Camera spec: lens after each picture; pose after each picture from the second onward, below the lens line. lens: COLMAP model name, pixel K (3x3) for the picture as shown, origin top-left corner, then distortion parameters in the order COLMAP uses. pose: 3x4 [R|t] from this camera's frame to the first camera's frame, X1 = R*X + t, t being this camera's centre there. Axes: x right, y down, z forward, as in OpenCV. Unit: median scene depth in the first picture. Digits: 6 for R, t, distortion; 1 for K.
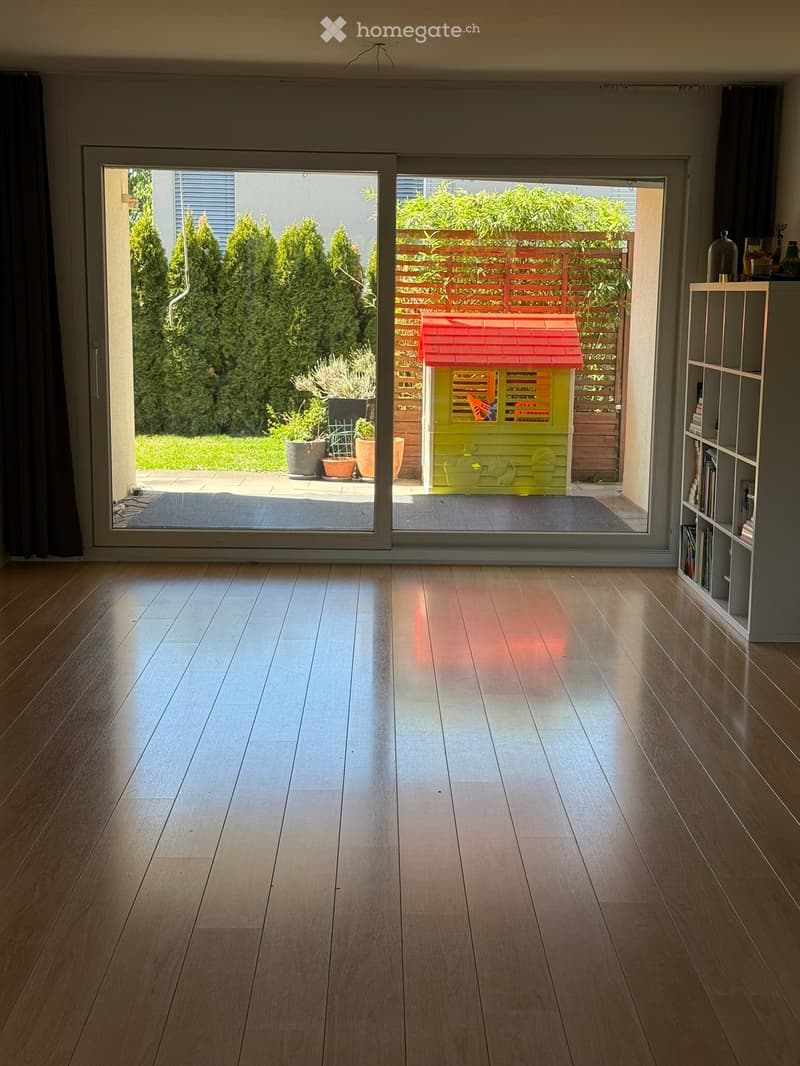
lens RADIAL K [[1416.4, 0, 404.4], [0, 1416.4, 554.8], [0, 0, 1]] dist [0.016189, -0.104262]
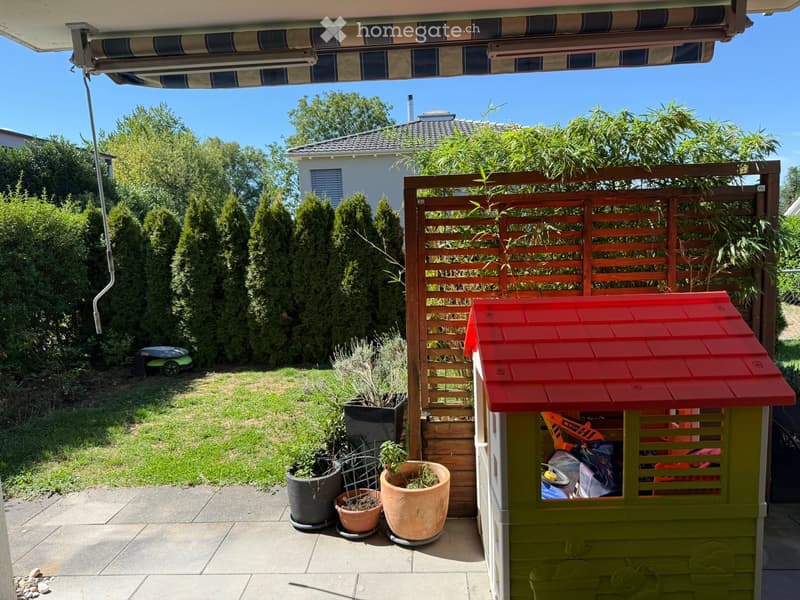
lens RADIAL K [[550.1, 0, 400.0], [0, 550.1, 300.0], [0, 0, 1]] dist [0.005893, -0.000350]
pose [[0.996997, -0.043866, -0.063825, -0.002545], [0.039691, 0.997077, -0.065278, -0.107667], [0.066502, 0.062549, 0.995824, 0.522025]]
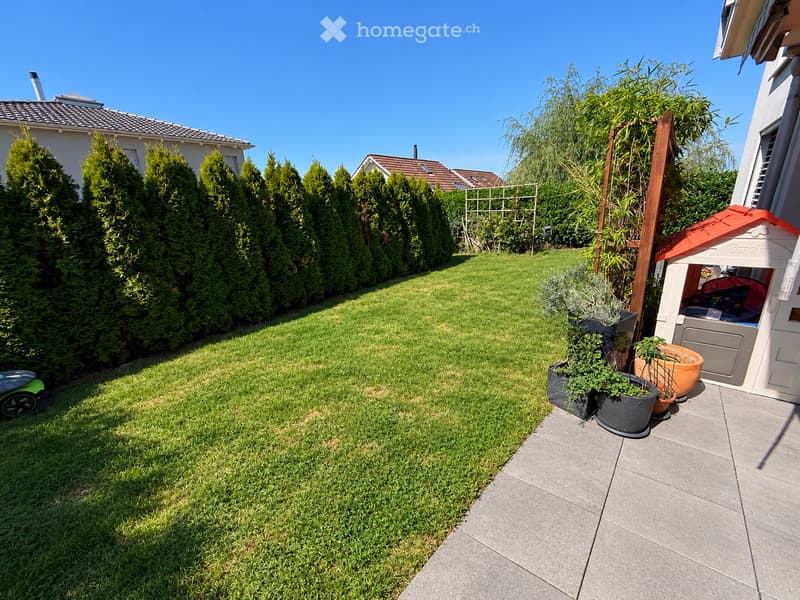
lens RADIAL K [[318.5, 0, 400.0], [0, 318.5, 300.0], [0, 0, 1]] dist [0.001508, 0.000087]
pose [[0.643067, -0.269608, 0.716782, -0.204514], [0.201556, 0.962565, 0.181229, -0.132676], [-0.738810, 0.027929, 0.673335, 0.708655]]
